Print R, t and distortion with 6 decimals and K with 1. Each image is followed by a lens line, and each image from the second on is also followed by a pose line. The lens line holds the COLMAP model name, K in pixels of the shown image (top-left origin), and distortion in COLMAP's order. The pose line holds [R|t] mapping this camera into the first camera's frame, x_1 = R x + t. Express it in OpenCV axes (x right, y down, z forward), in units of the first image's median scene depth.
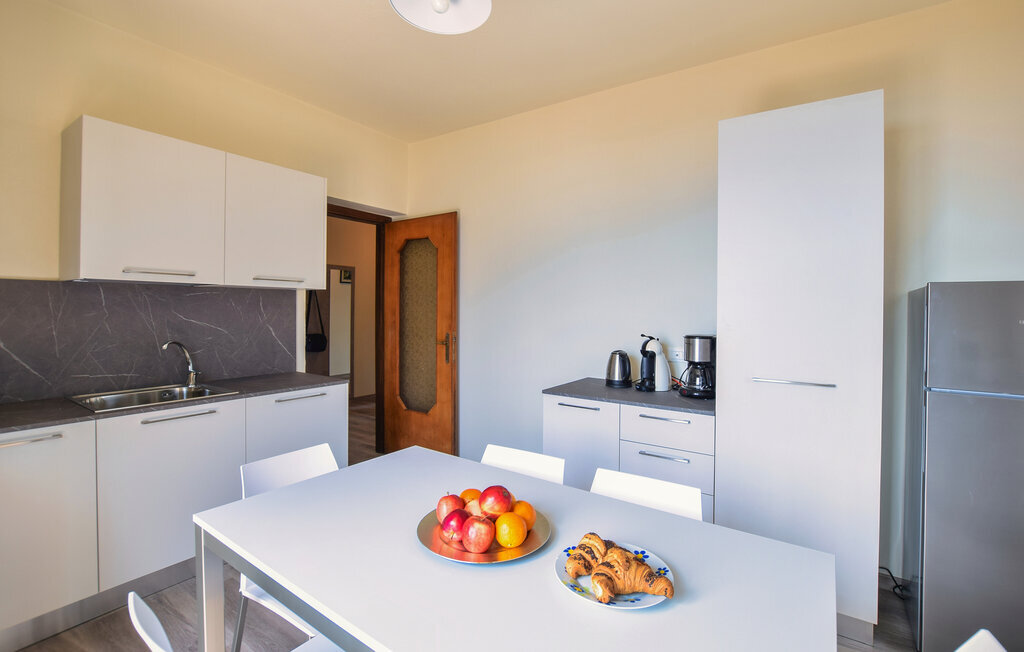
lens RADIAL K [[456.7, 0, 501.3], [0, 456.7, 315.7], [0, 0, 1]] dist [-0.023810, 0.000173]
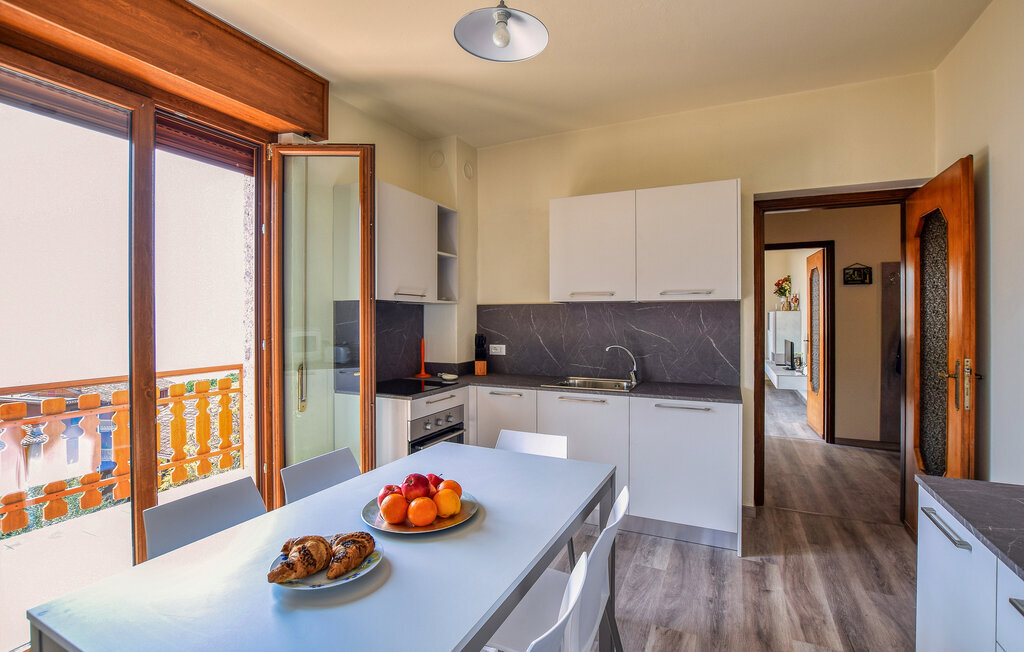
lens RADIAL K [[456.7, 0, 501.3], [0, 456.7, 315.7], [0, 0, 1]] dist [-0.023810, 0.000173]
pose [[0.173287, -0.014416, -0.984766, 0.490022], [-0.010802, 0.999805, -0.016537, -0.004483], [0.984812, 0.013503, 0.173097, 0.421262]]
